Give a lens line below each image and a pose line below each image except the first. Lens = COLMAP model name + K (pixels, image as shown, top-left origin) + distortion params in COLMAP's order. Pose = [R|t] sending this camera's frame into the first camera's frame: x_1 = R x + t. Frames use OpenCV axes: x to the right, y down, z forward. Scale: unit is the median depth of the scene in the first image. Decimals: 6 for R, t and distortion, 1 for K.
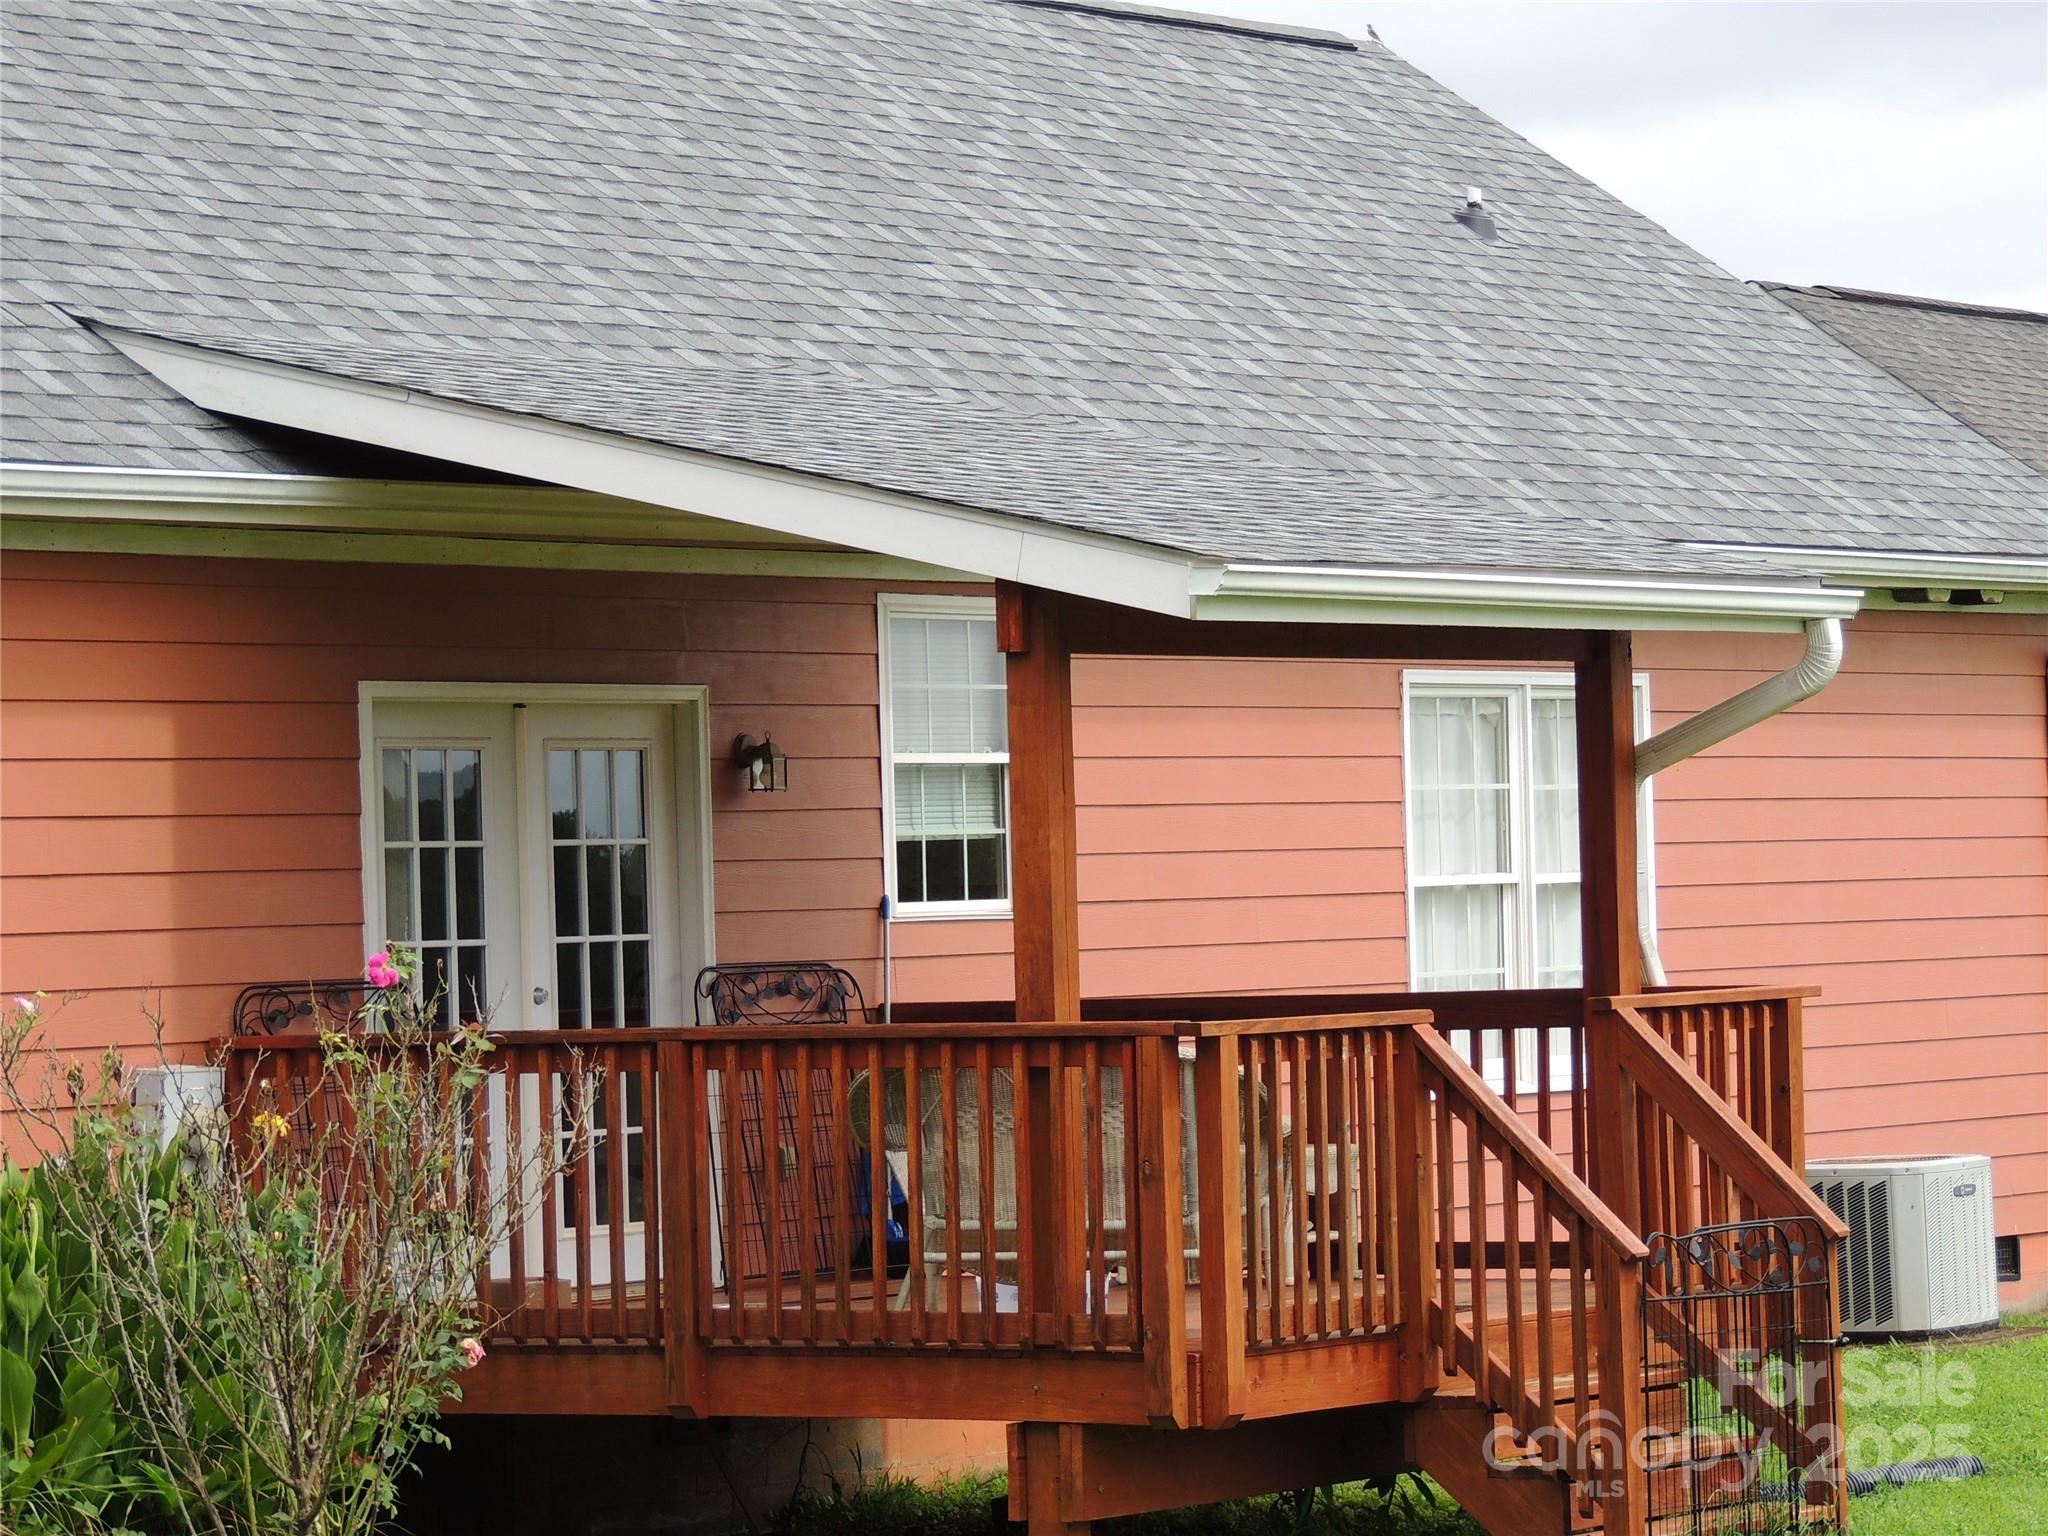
lens RADIAL K [[8145.8, 0, 1024.0], [0, 8145.8, 768.0], [0, 0, 1]] dist [-0.011148, 0.060344]
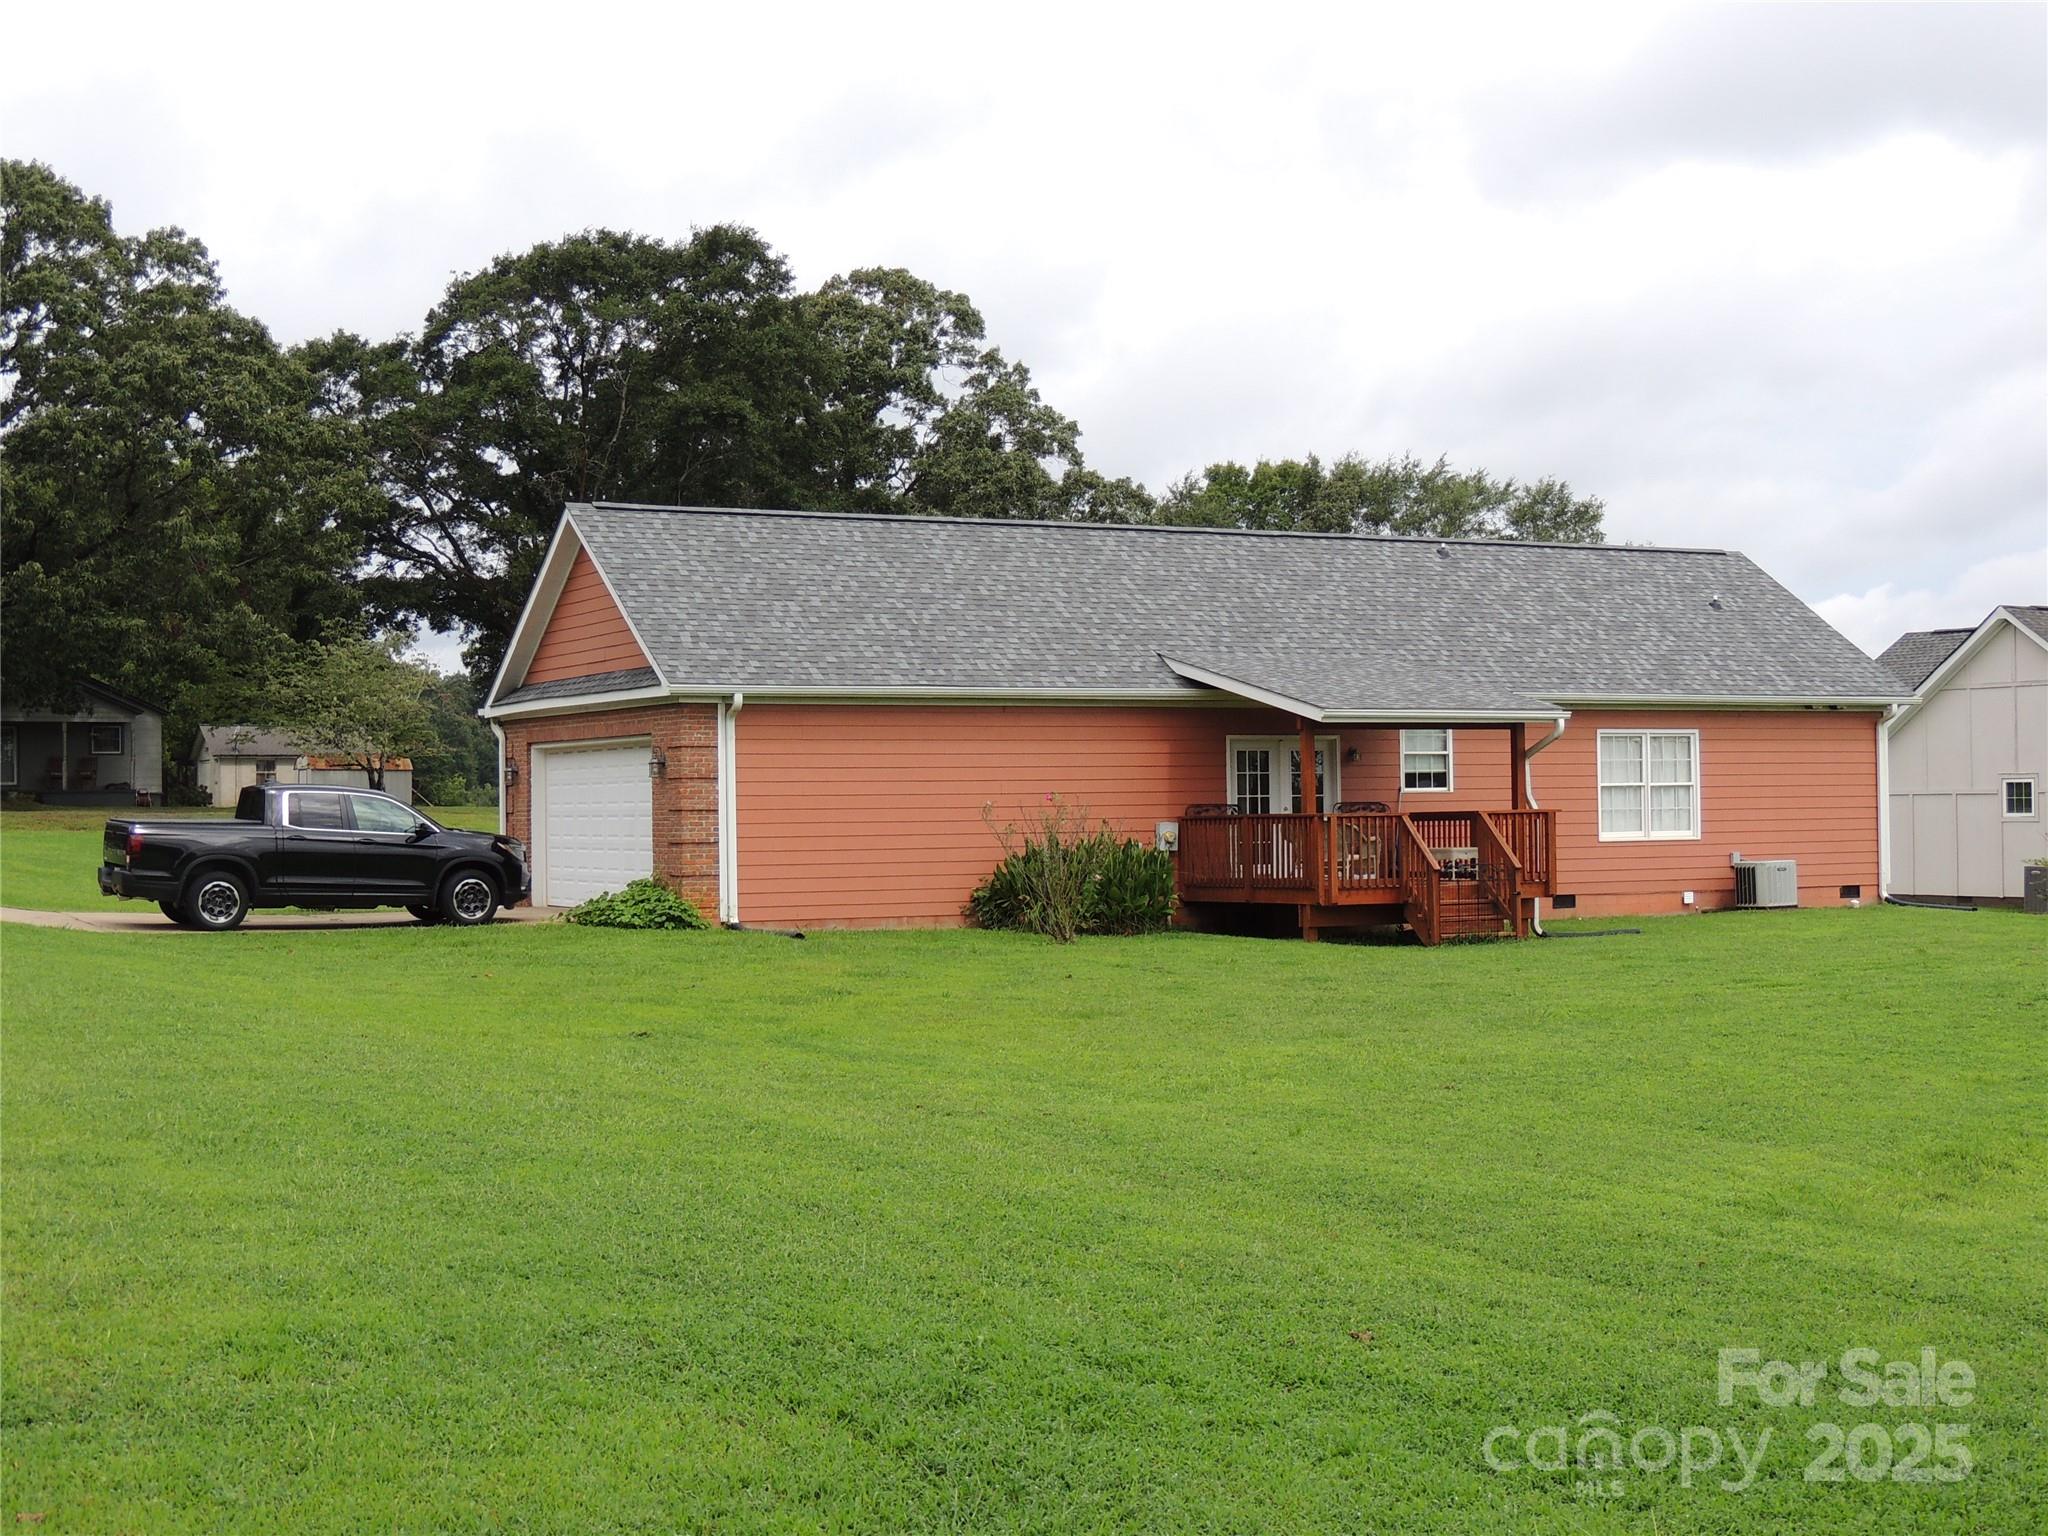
lens RADIAL K [[2803.3, 0, 1024.0], [0, 2803.3, 768.0], [0, 0, 1]] dist [-0.009591, -0.003145]
pose [[0.877915, 0.004238, -0.478798, 0.523651], [-0.000875, 0.999973, 0.007246, -0.003763], [0.478816, -0.005942, 0.877895, -0.349771]]
